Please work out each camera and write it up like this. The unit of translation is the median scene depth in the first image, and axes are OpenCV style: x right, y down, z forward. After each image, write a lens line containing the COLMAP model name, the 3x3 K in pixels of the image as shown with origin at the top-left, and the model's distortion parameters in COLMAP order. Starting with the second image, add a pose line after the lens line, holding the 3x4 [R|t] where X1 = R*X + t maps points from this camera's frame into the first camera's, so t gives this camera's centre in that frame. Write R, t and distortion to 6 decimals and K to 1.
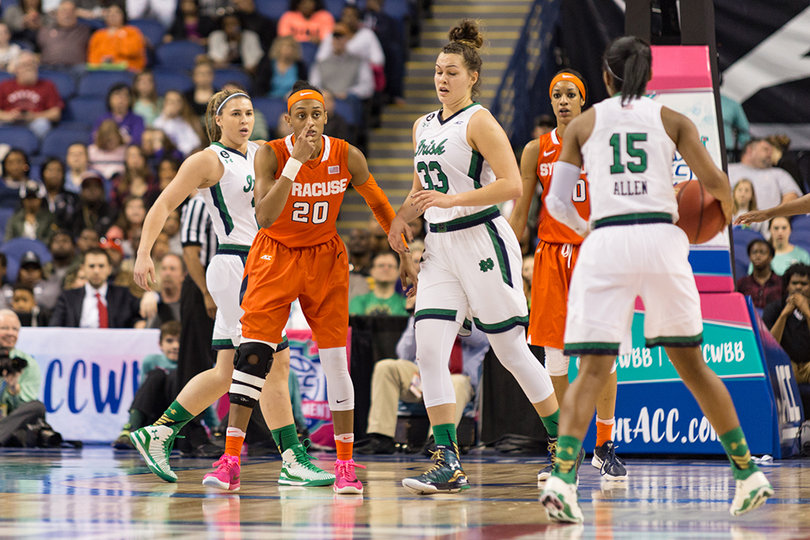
lens RADIAL K [[2204.1, 0, 405.0], [0, 2204.1, 270.0], [0, 0, 1]] dist [-0.441751, -0.503480]
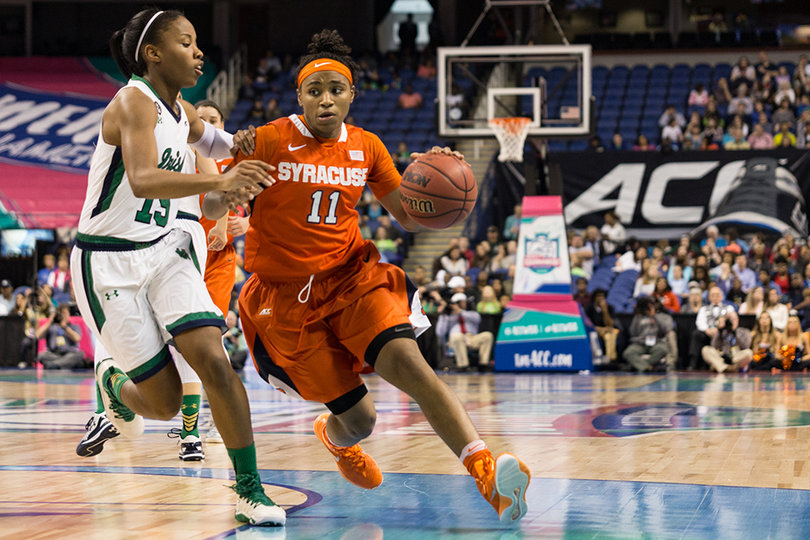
lens RADIAL K [[2810.2, 0, 405.0], [0, 2810.2, 270.0], [0, 0, 1]] dist [-0.009460, -0.358859]
pose [[0.999907, -0.008201, -0.010871, 0.005304], [0.008234, 0.999961, 0.003034, -0.033249], [0.010846, -0.003124, 0.999936, -1.990538]]
